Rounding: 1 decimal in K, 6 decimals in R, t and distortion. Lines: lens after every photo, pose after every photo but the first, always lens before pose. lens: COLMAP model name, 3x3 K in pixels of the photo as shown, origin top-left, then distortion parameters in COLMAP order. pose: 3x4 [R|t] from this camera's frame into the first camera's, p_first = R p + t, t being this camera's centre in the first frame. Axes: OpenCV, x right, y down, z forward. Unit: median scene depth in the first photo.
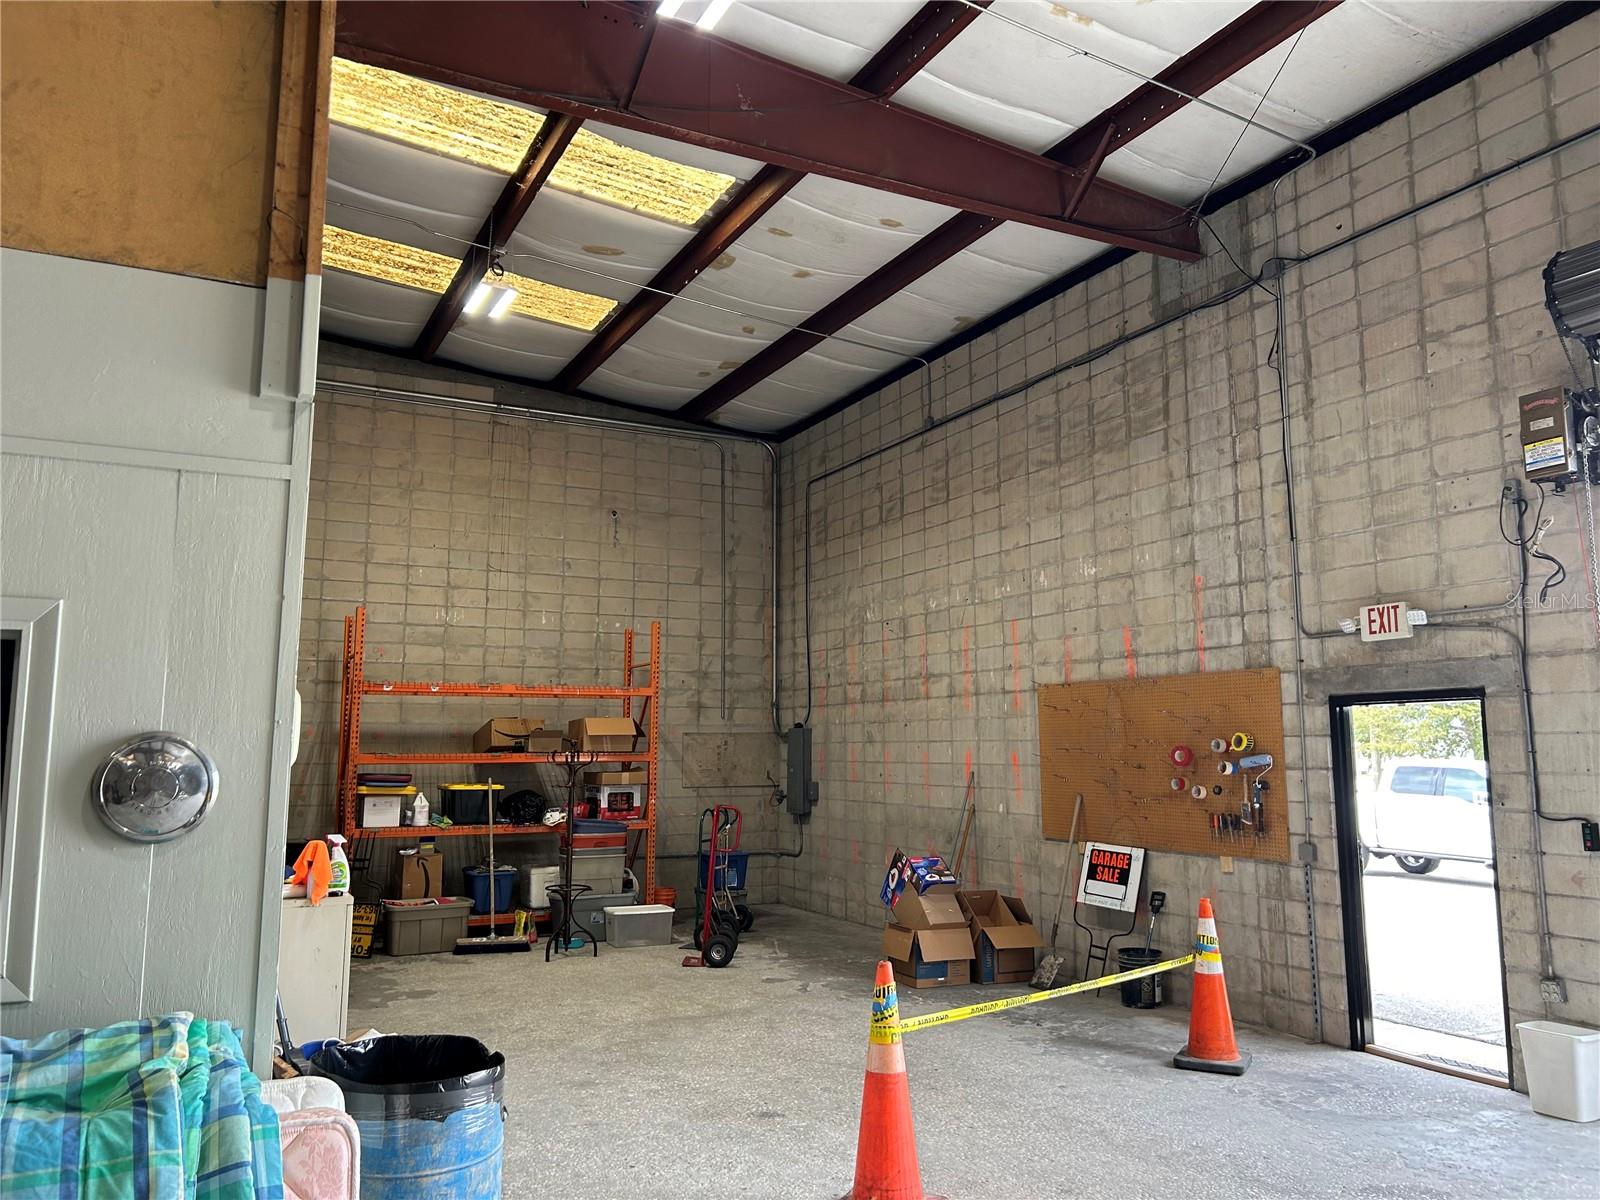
lens RADIAL K [[1194.1, 0, 800.0], [0, 1194.1, 600.0], [0, 0, 1]] dist [-0.000237, -0.001881]
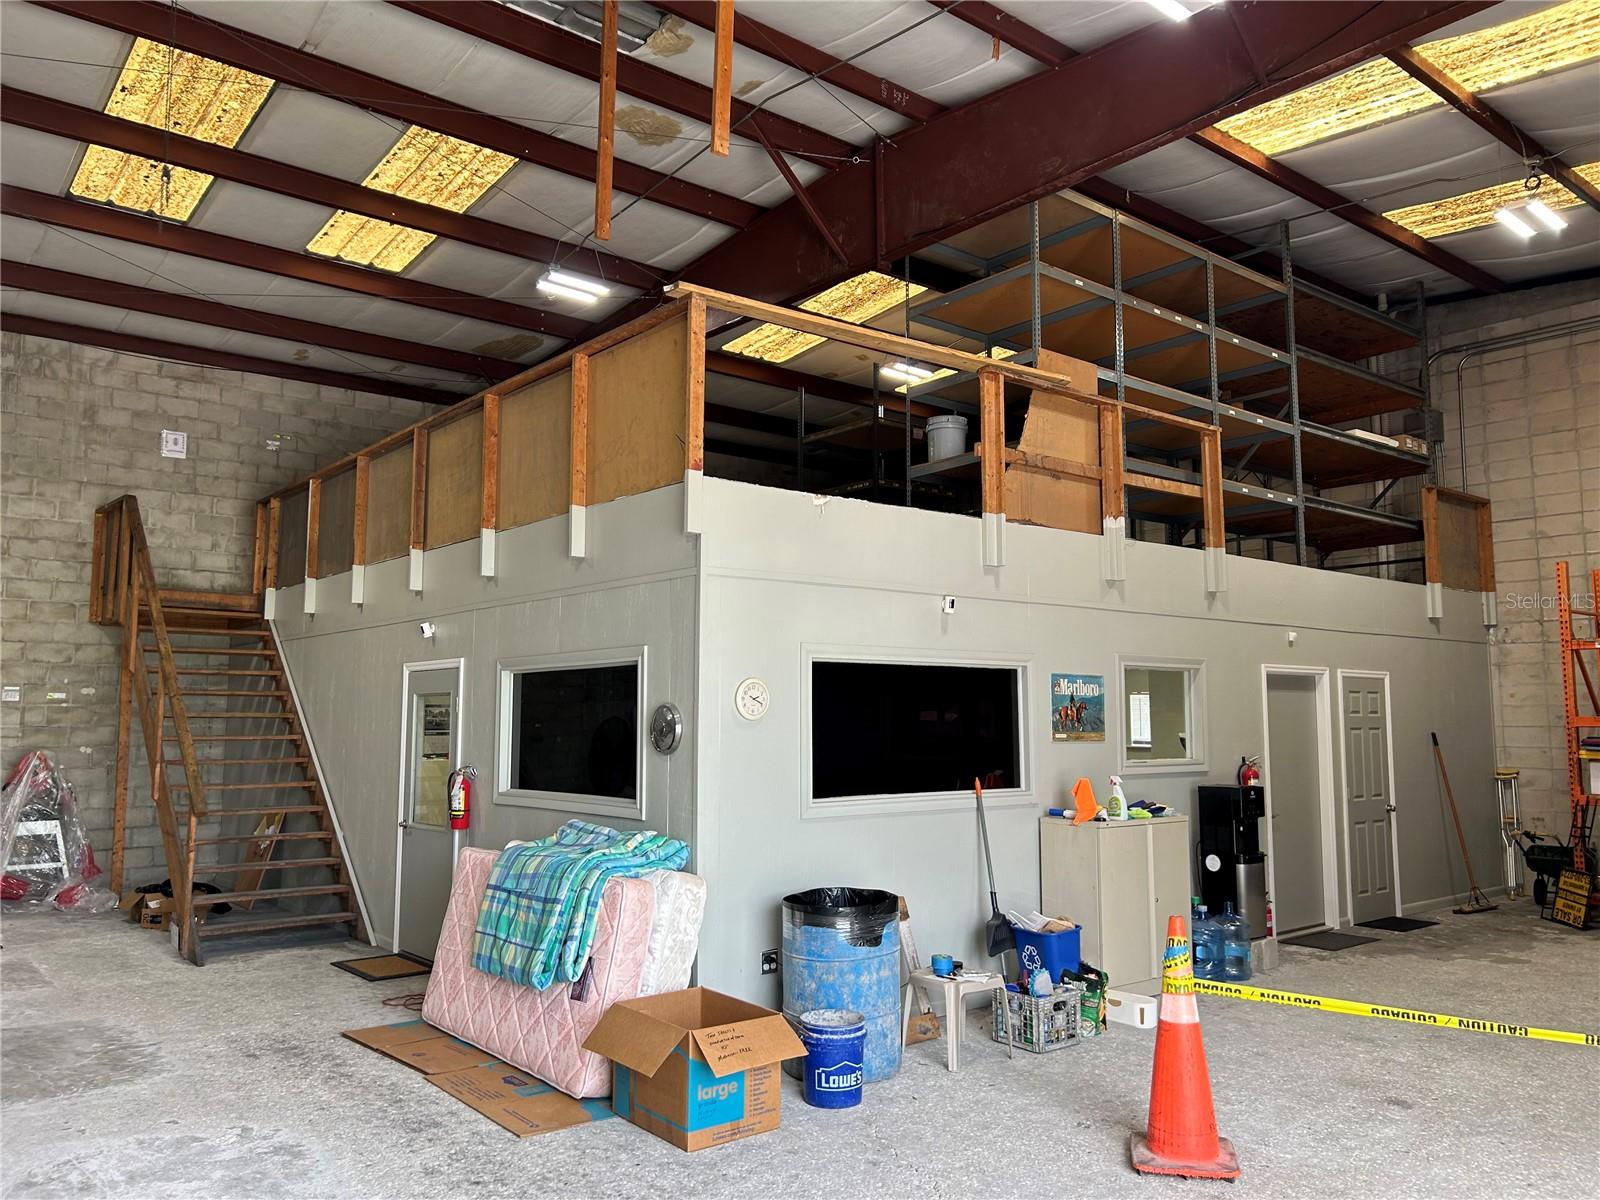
lens RADIAL K [[1194.1, 0, 800.0], [0, 1194.1, 600.0], [0, 0, 1]] dist [-0.000237, -0.001881]
pose [[0.201170, -0.098677, -0.974574, 0.545589], [0.125302, 0.989332, -0.074307, 0.038906], [0.971509, -0.107168, 0.211388, 0.264444]]
